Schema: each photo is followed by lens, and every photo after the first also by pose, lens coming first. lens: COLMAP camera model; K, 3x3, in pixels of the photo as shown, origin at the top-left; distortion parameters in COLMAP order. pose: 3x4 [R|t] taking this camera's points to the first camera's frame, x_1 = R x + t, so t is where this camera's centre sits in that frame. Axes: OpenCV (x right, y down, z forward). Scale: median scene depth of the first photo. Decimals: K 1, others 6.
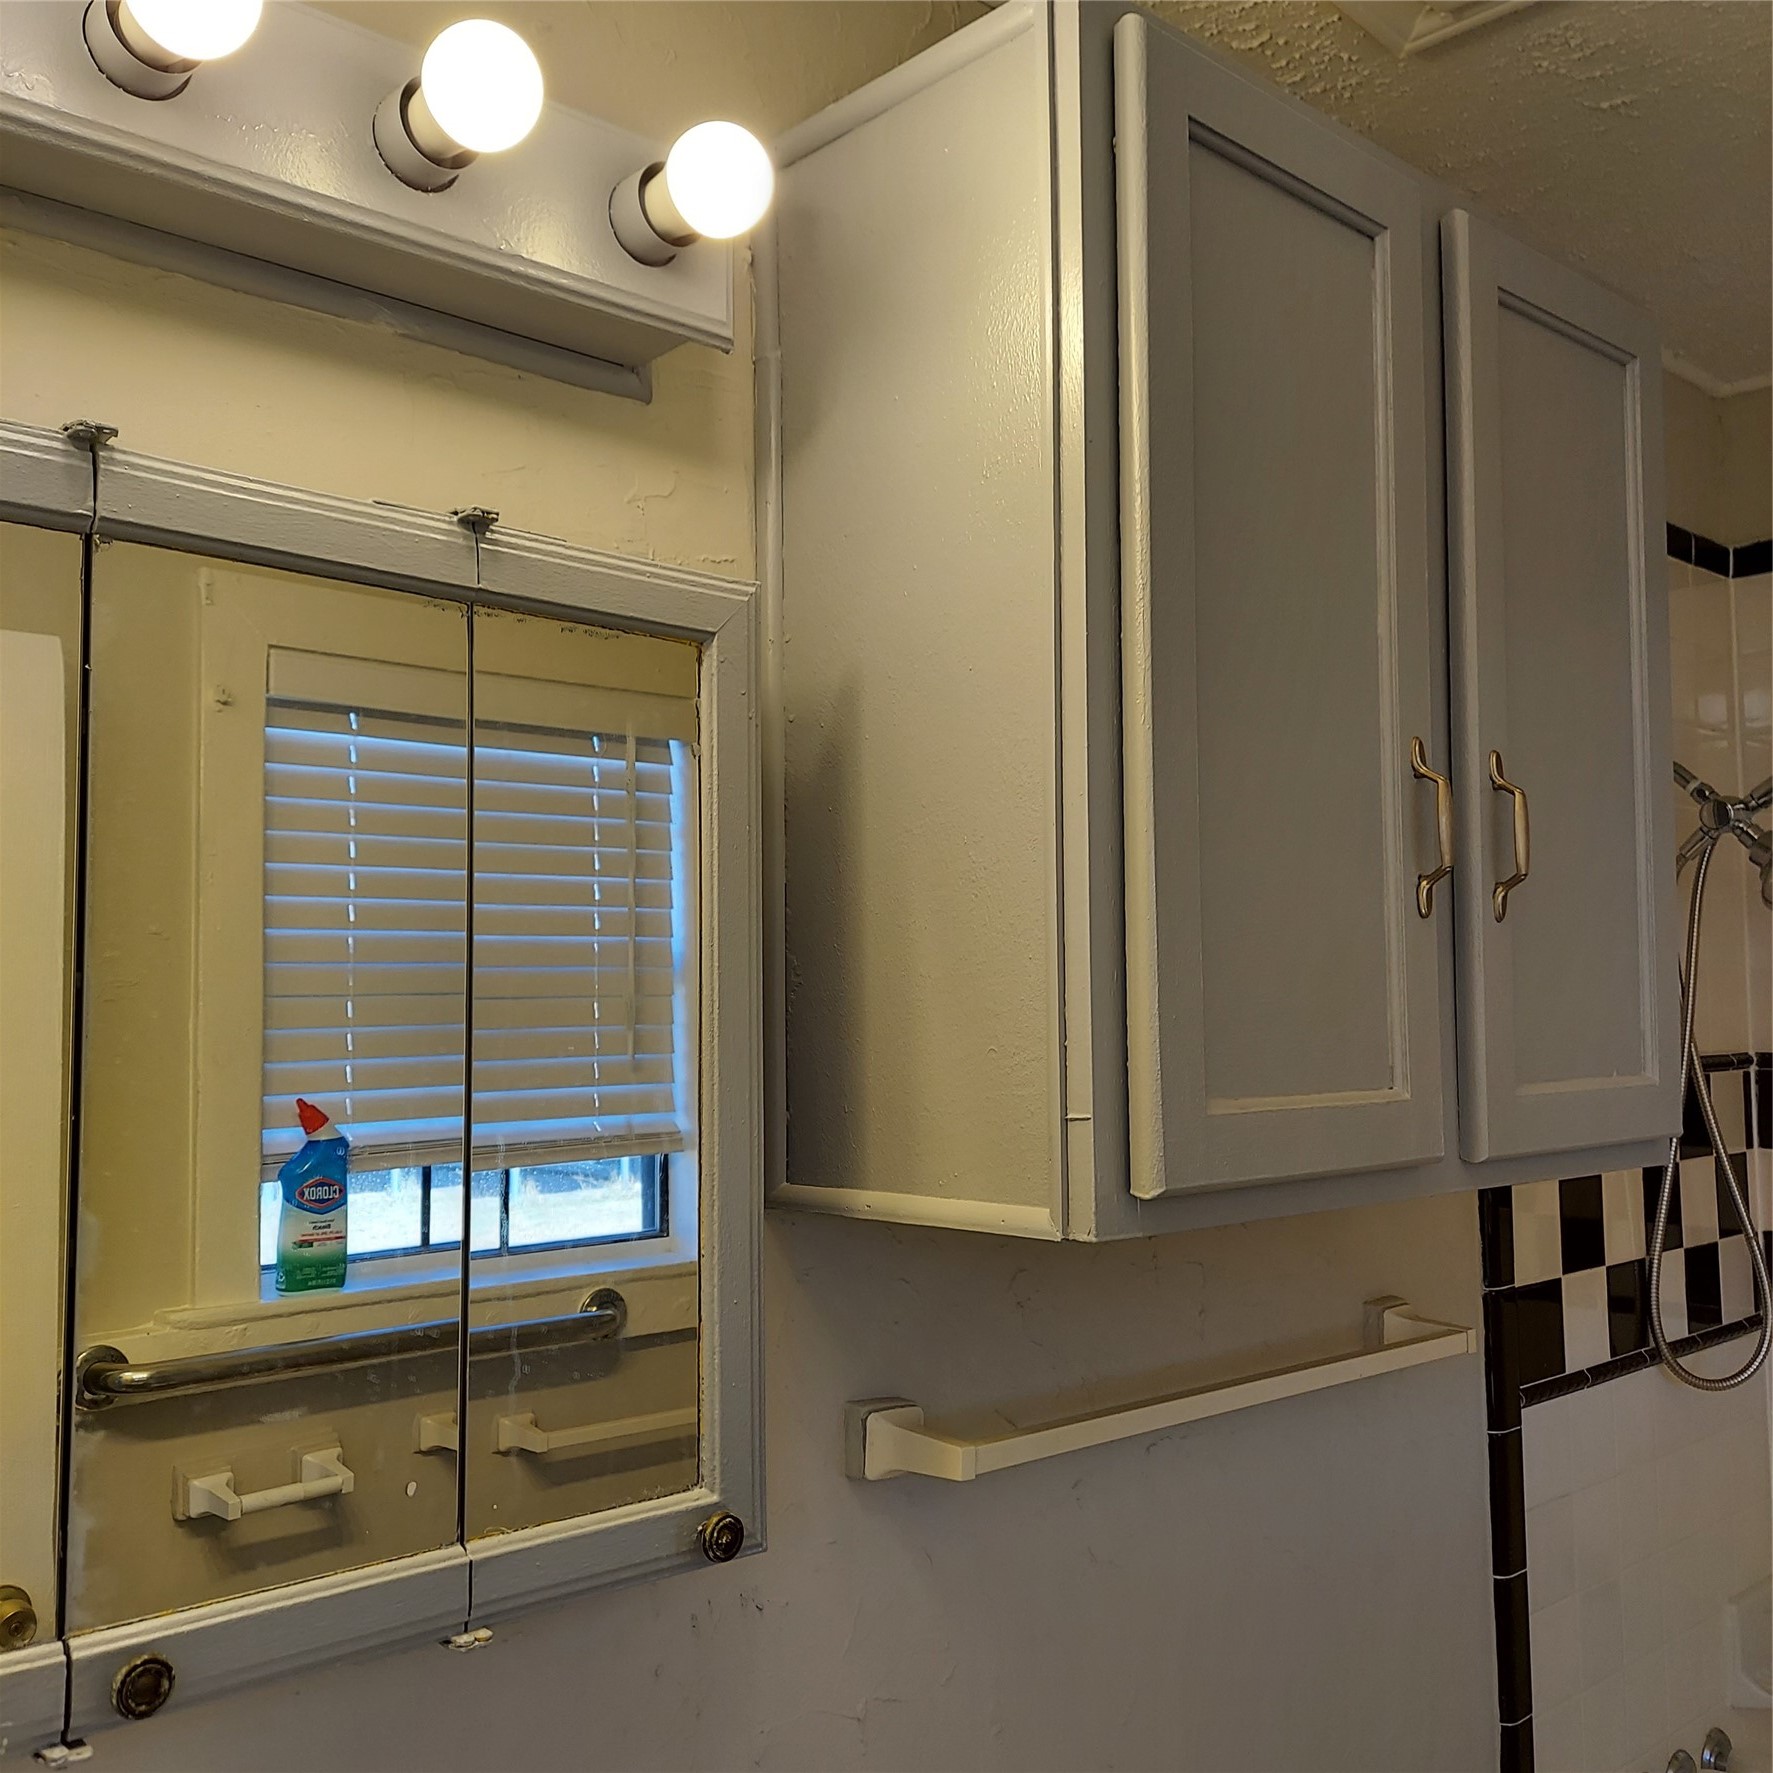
lens RADIAL K [[1682.0, 0, 882.3], [0, 1682.0, 884.9], [0, 0, 1]] dist [0.026560, 0.000000]
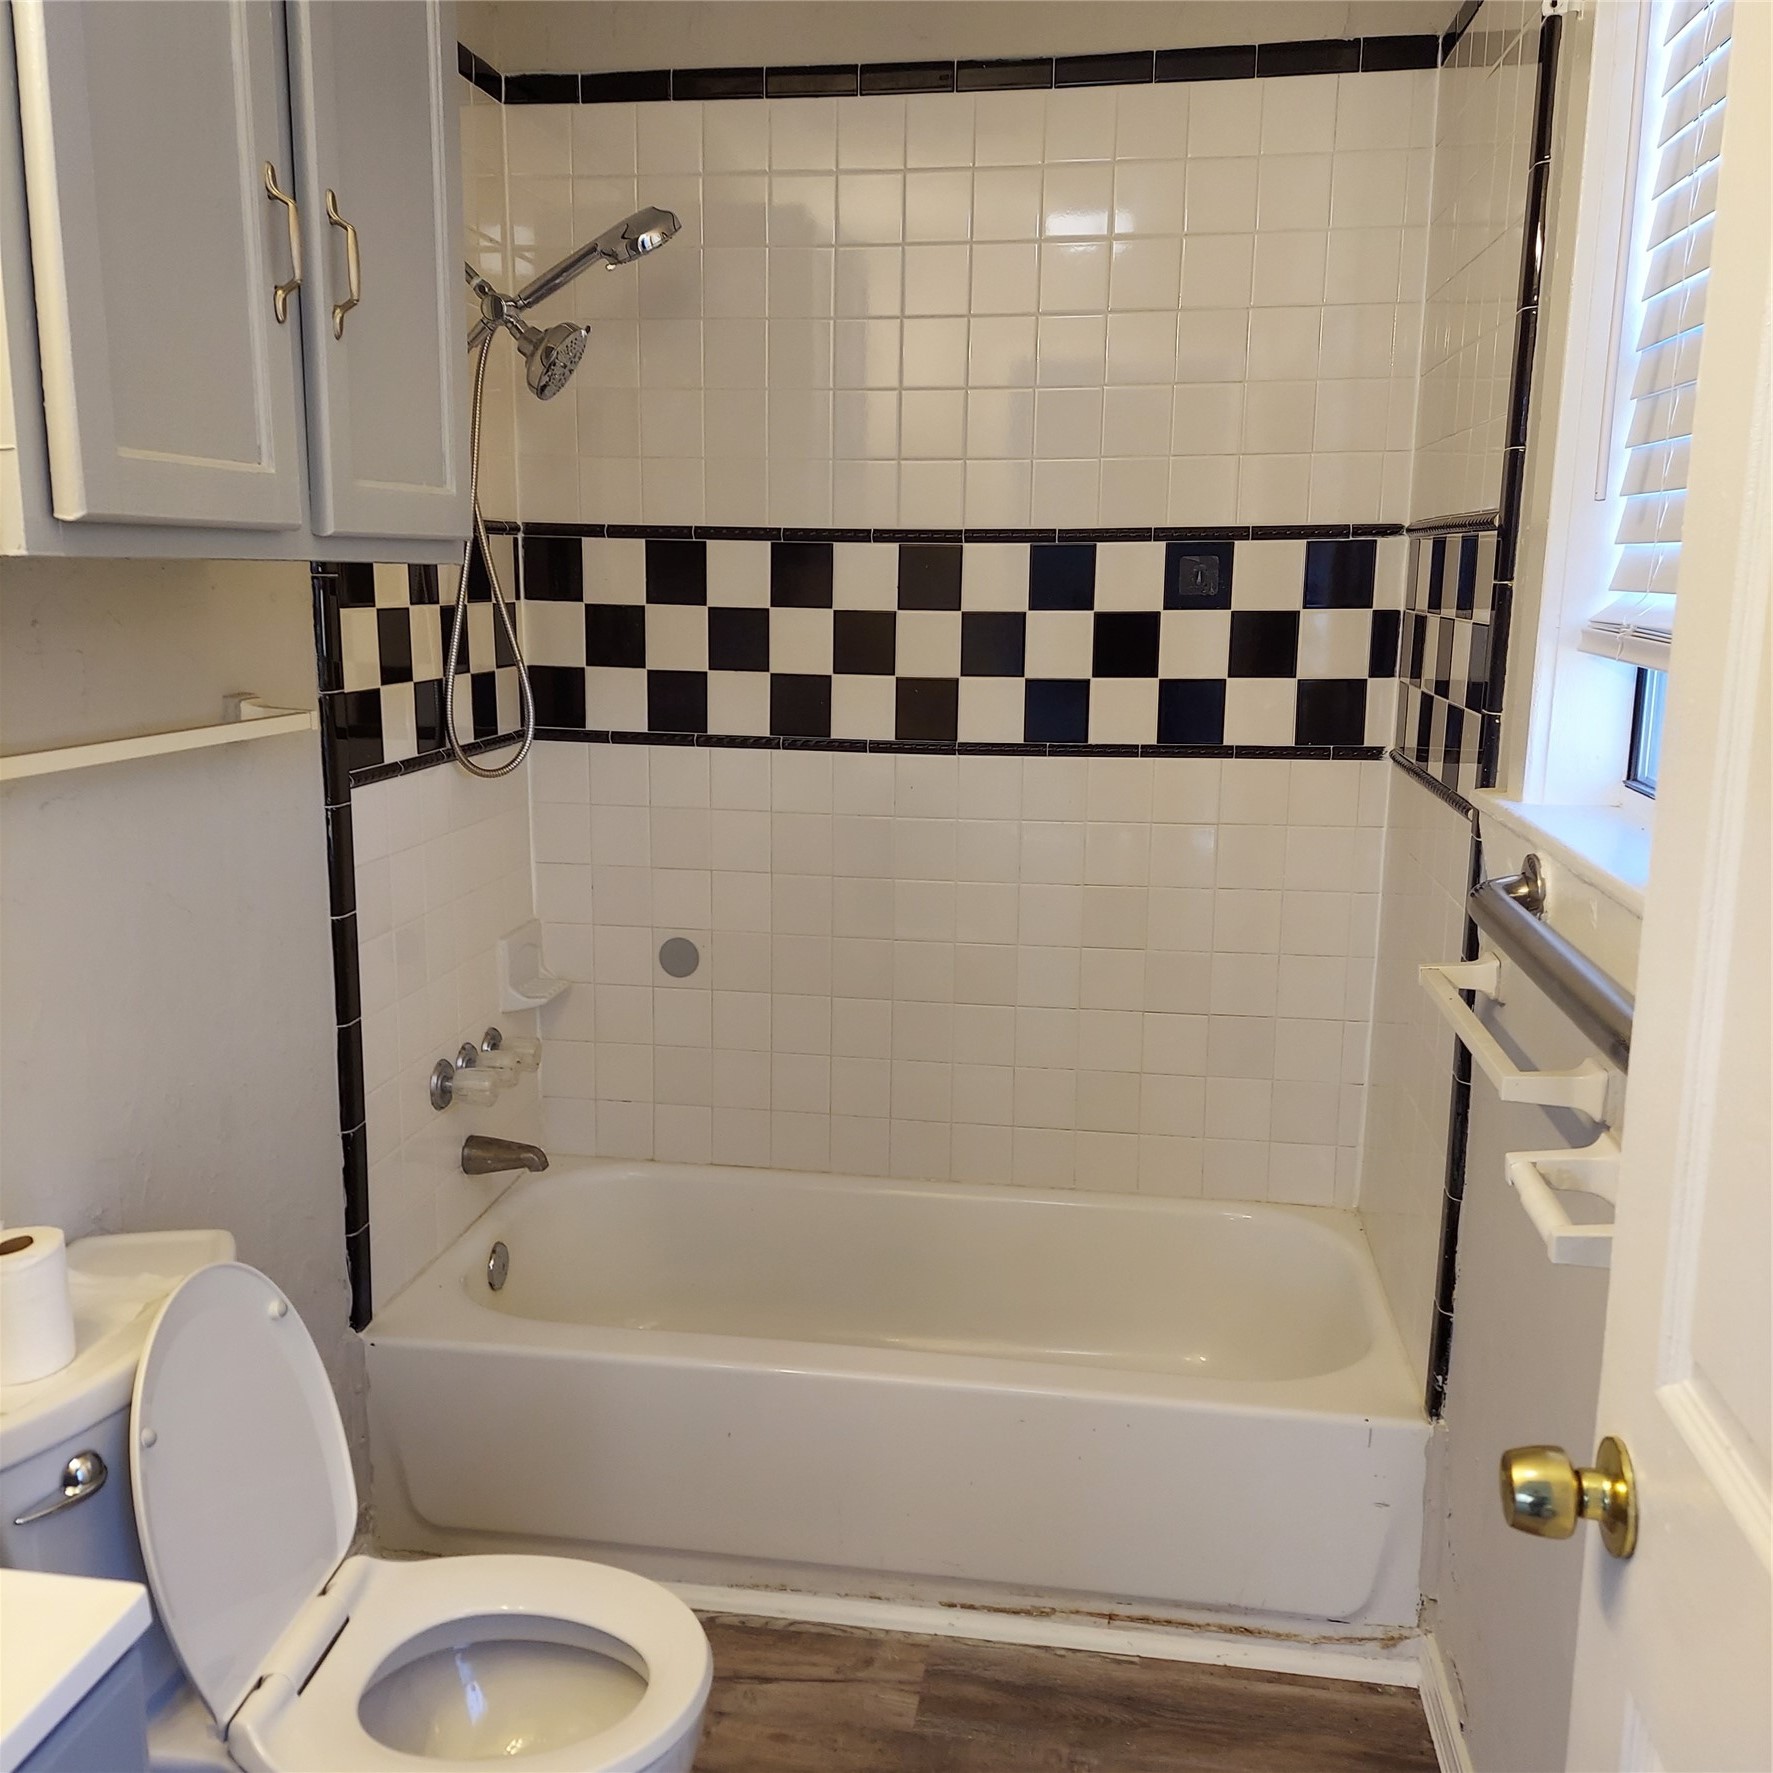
lens RADIAL K [[1682.0, 0, 882.6], [0, 1682.0, 890.6], [0, 0, 1]] dist [0.026560, 0.000000]
pose [[0.775944, -0.107766, 0.621528, -0.092178], [-0.053135, 0.970631, 0.234632, 0.066851], [-0.628560, -0.215086, 0.747429, -0.176799]]
